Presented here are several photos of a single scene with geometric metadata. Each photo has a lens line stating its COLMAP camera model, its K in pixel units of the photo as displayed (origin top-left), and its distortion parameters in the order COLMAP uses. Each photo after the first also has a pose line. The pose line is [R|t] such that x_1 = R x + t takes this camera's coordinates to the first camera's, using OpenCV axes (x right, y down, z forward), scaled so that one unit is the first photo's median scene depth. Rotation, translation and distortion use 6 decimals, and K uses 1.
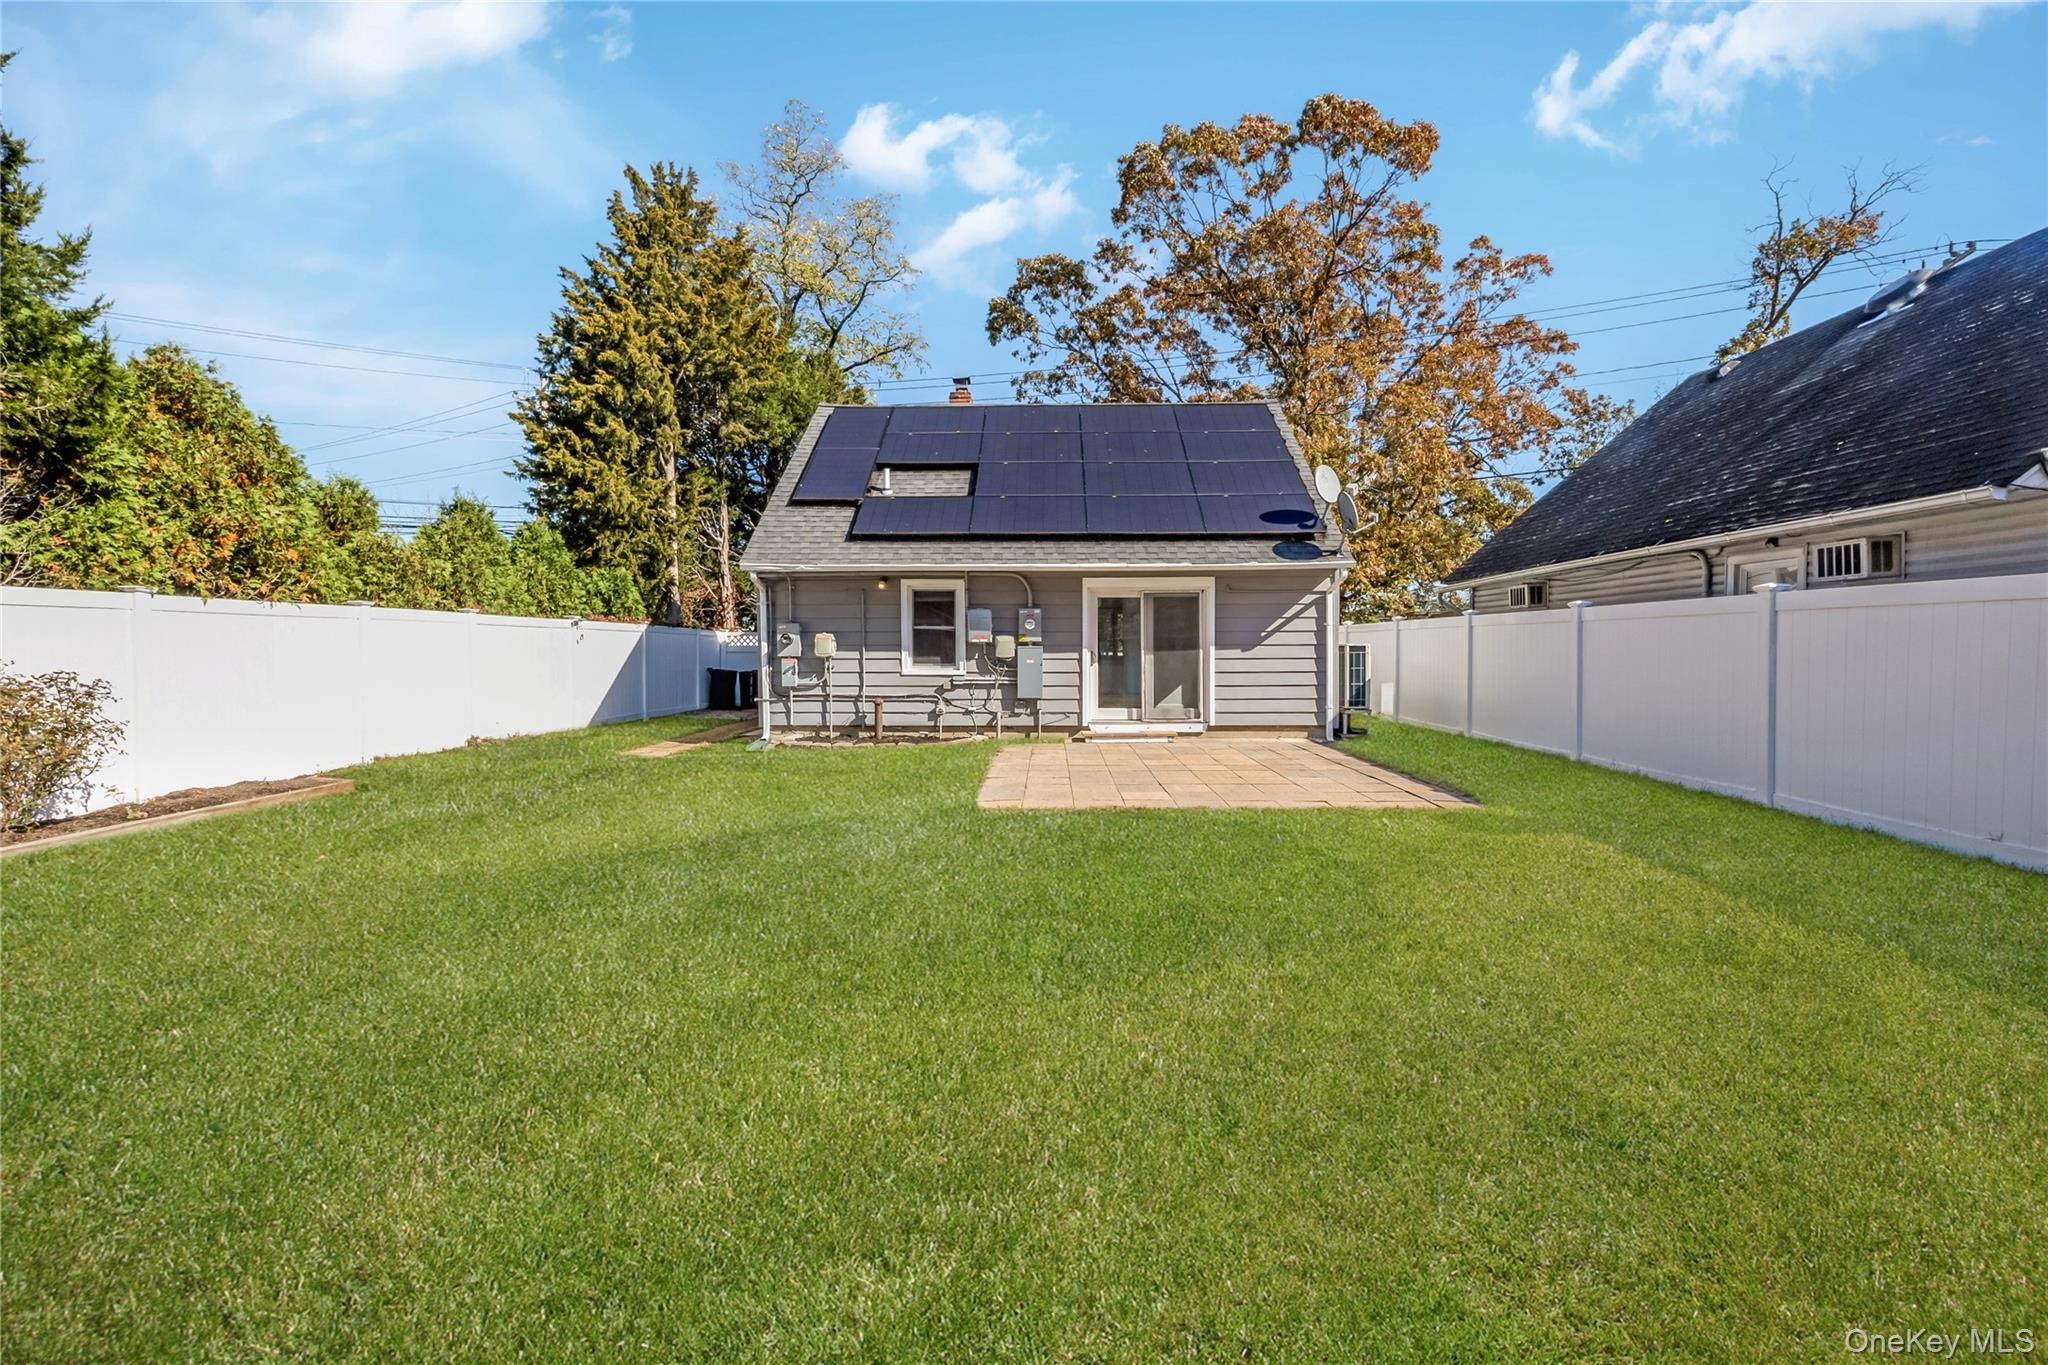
lens RADIAL K [[848.5, 0, 1040.5], [0, 848.5, 676.5], [0, 0, 1]] dist [-0.002037, -0.000255]
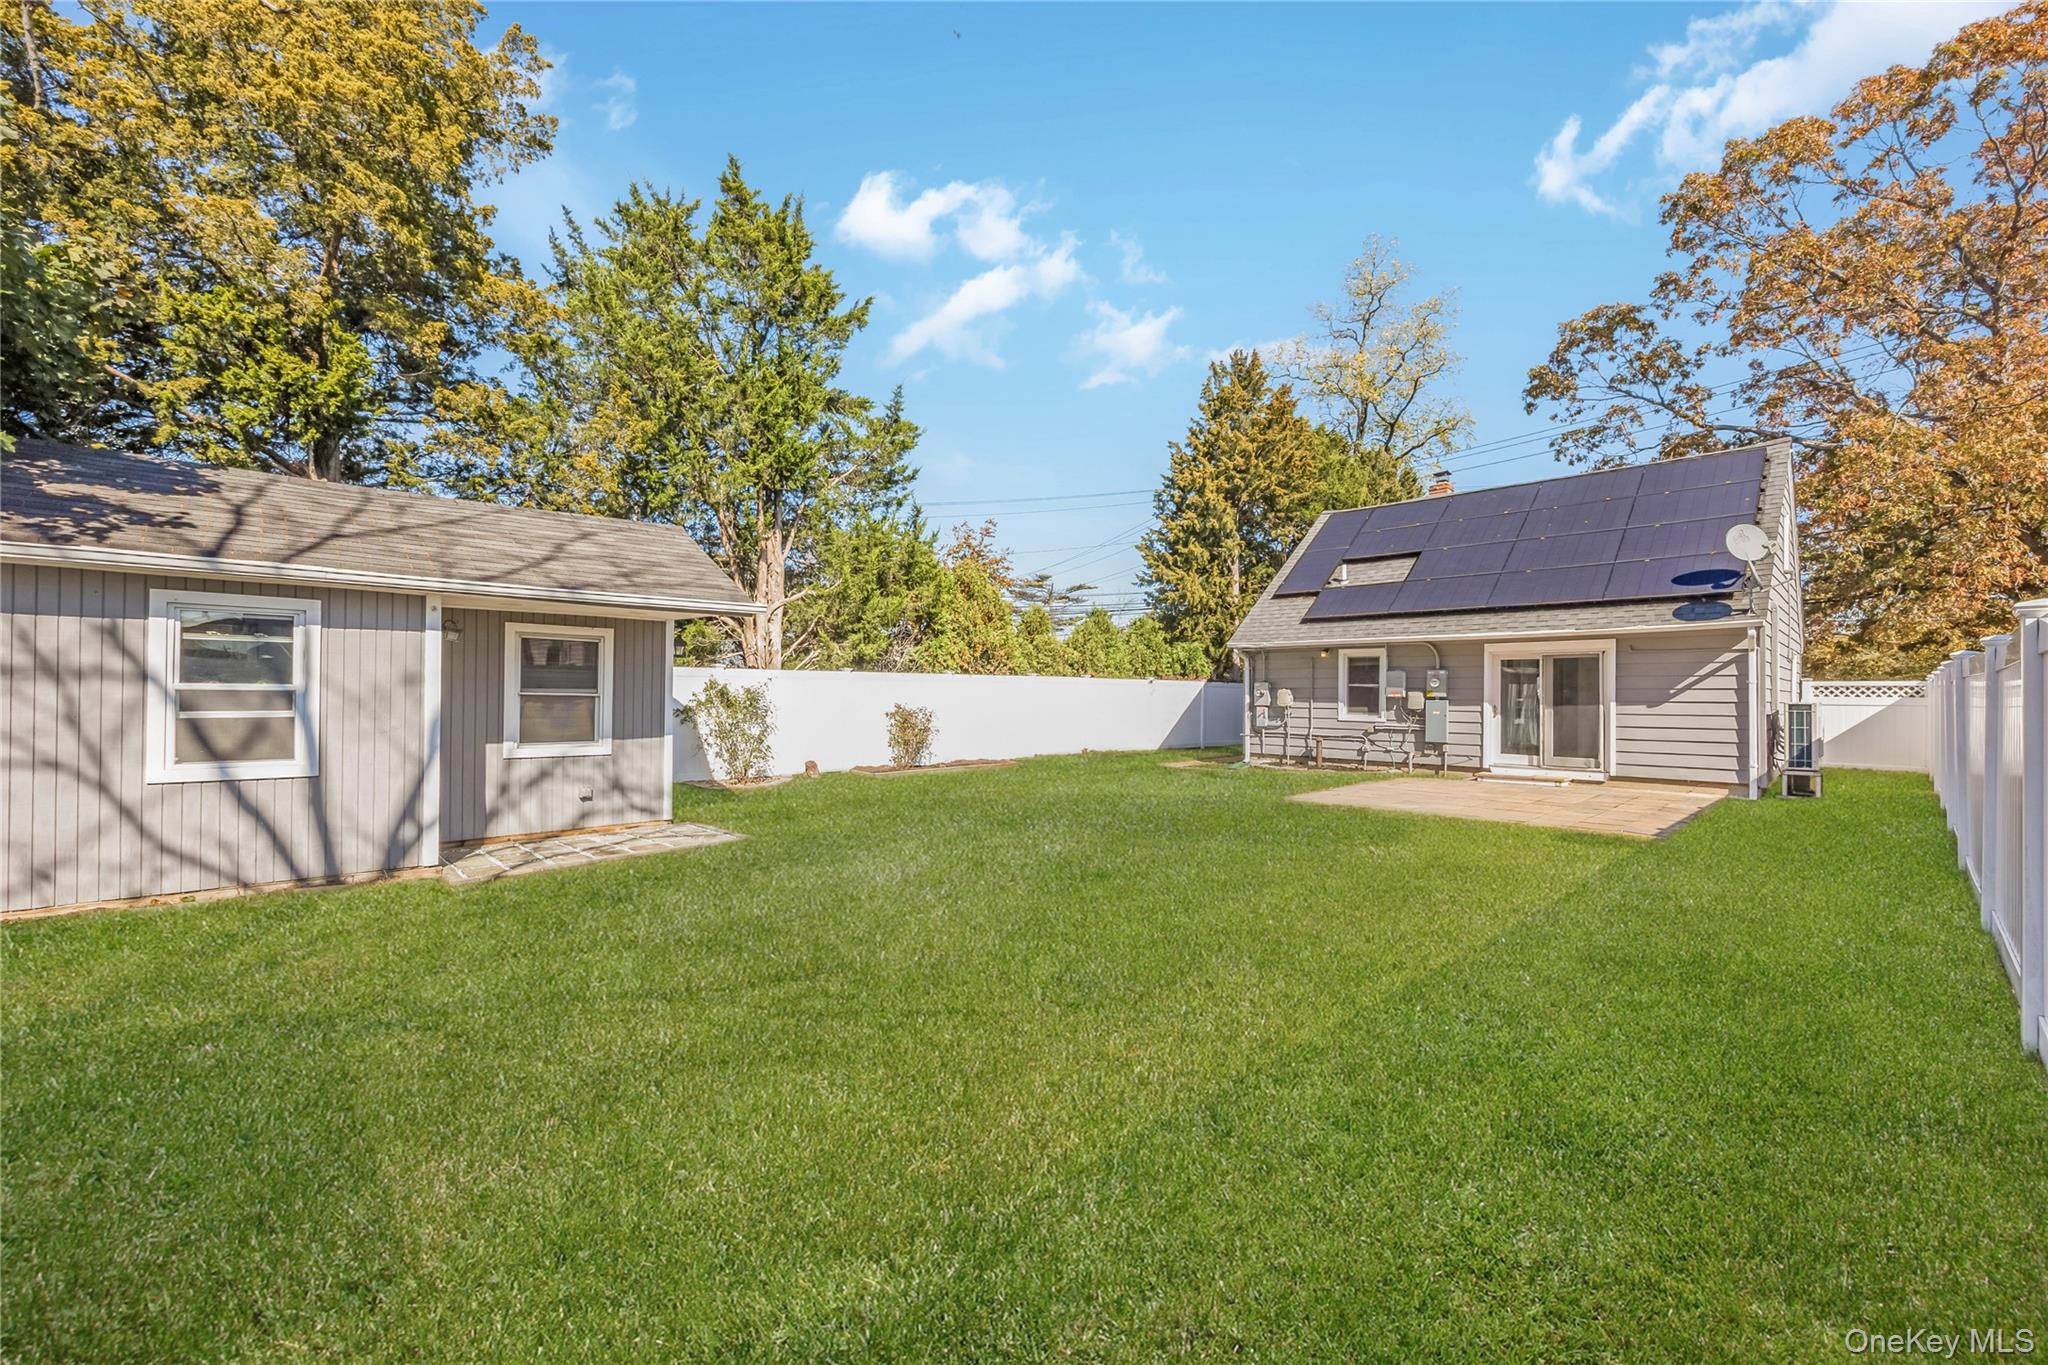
lens RADIAL K [[835.6, 0, 1030.9], [0, 835.6, 688.1], [0, 0, 1]] dist [0.000401, -0.000229]
pose [[0.711822, 0.002320, -0.702356, 0.419793], [-0.031381, 0.999101, -0.028504, -0.000165], [0.701658, 0.042330, 0.711255, -0.283684]]
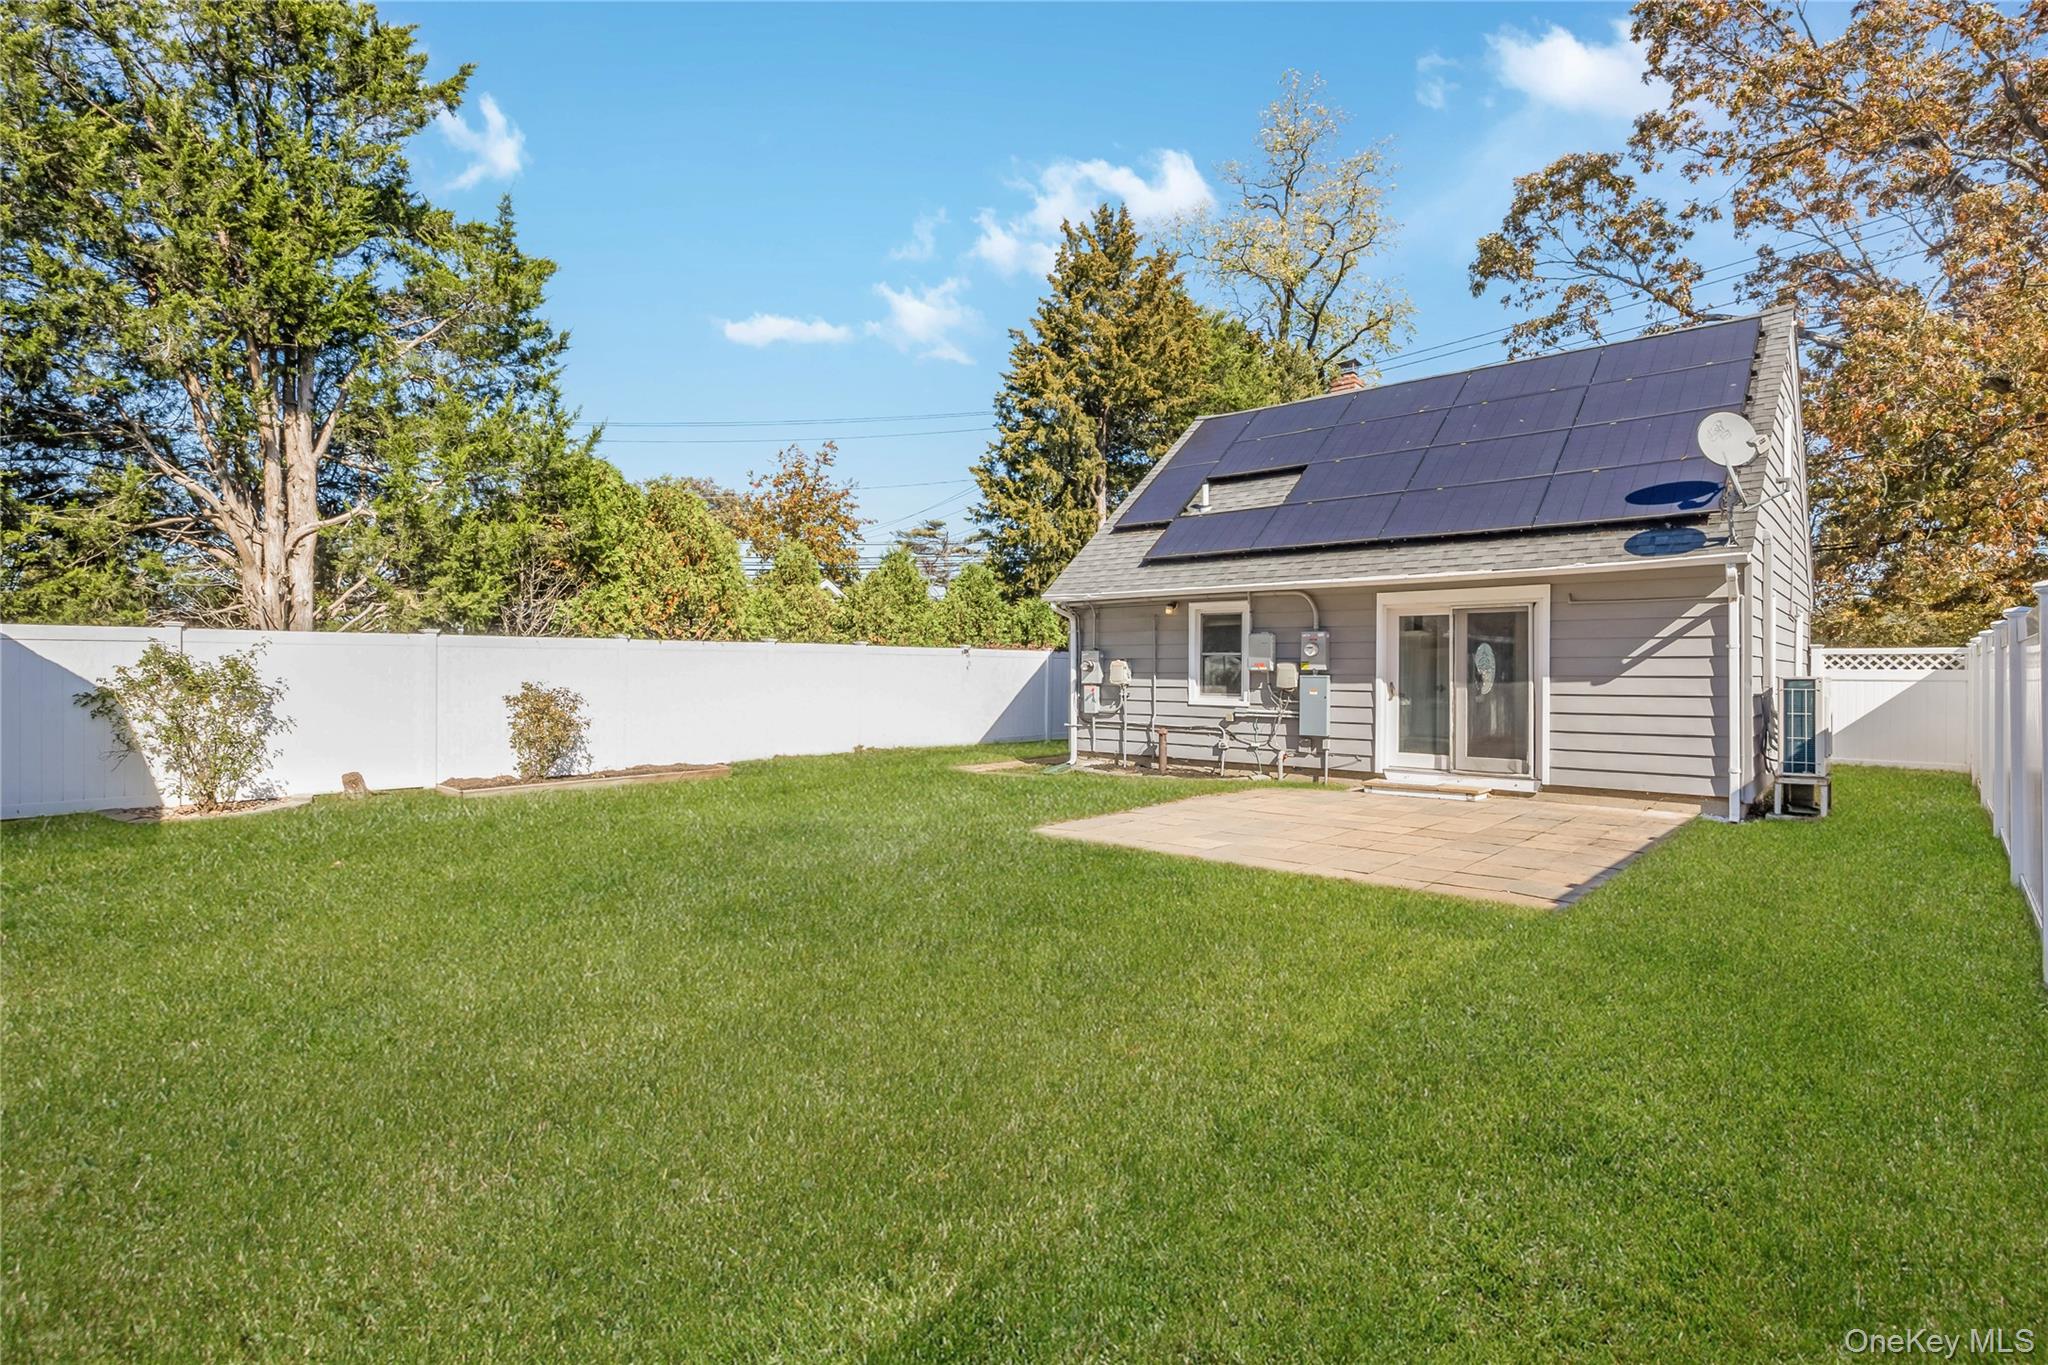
lens RADIAL K [[1007.7, 0, 1018.9], [0, 1007.7, 669.8], [0, 0, 1]] dist [-0.009497, 0.001127]
pose [[0.757929, 0.004996, -0.652317, 0.422711], [-0.026977, 0.999355, -0.023691, -0.009019], [0.651778, 0.035554, 0.757576, 0.031617]]
